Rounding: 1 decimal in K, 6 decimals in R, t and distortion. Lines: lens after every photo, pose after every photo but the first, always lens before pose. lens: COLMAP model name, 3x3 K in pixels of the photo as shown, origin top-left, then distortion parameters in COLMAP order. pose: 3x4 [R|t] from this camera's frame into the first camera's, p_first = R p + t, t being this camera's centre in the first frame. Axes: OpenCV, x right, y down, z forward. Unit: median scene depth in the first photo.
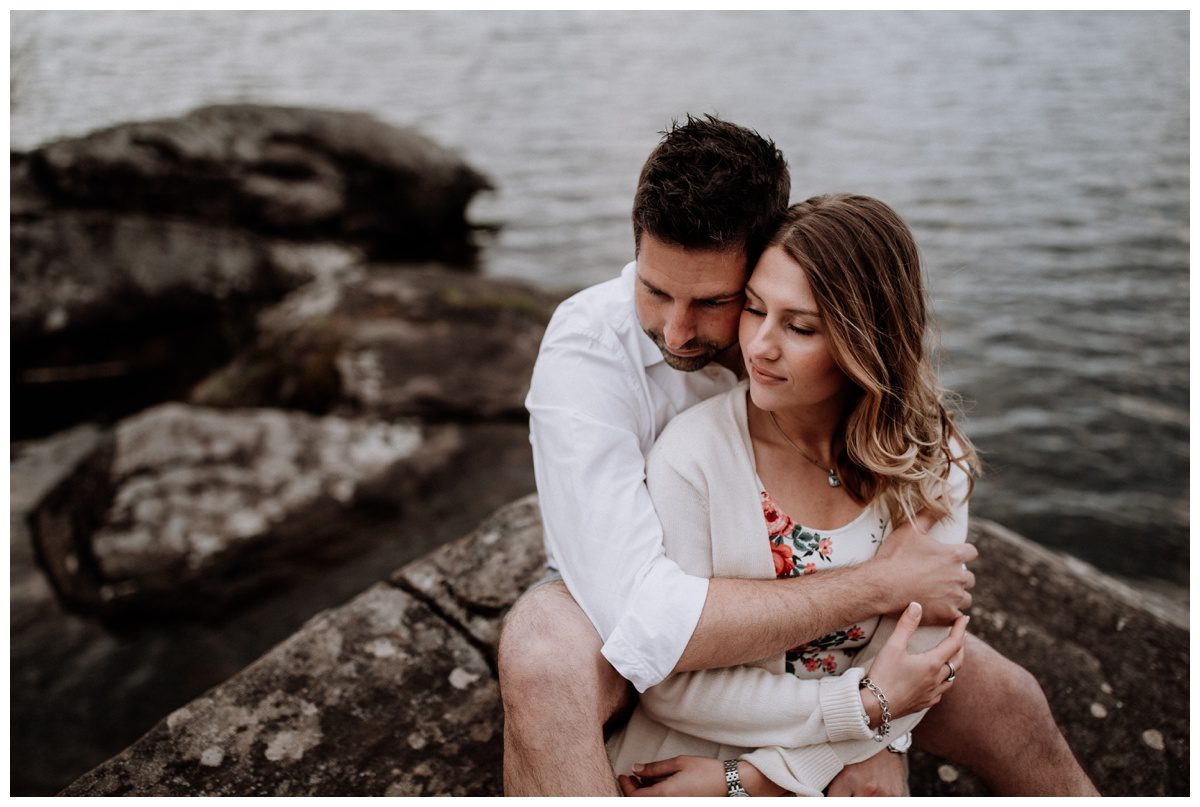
lens RADIAL K [[1181.0, 0, 600.0], [0, 1181.0, 403.5], [0, 0, 1]] dist [-0.167049, 1.018233]
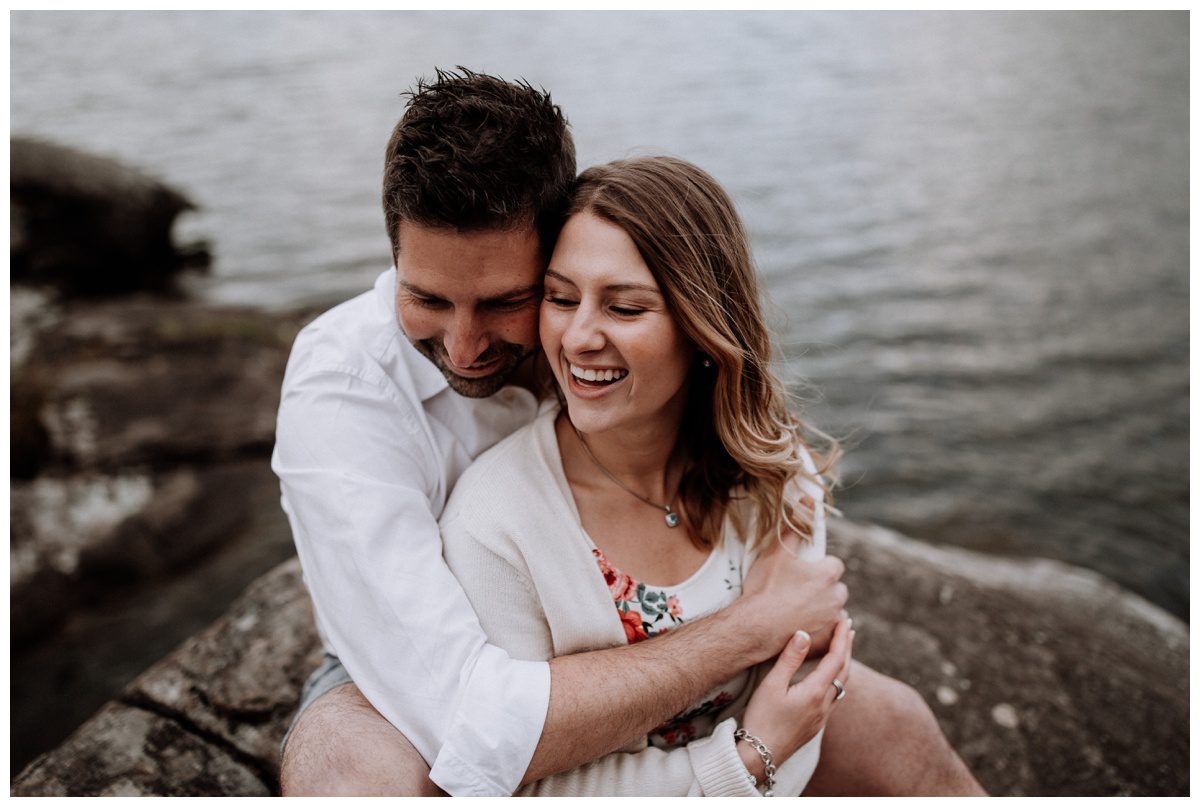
lens RADIAL K [[1105.8, 0, 600.0], [0, 1105.8, 403.5], [0, 0, 1]] dist [-0.042011, 0.013193]
pose [[0.963980, -0.129003, 0.232595, -0.015211], [0.127394, 0.991608, 0.021992, -0.022164], [-0.233480, 0.008431, 0.972325, 0.211289]]
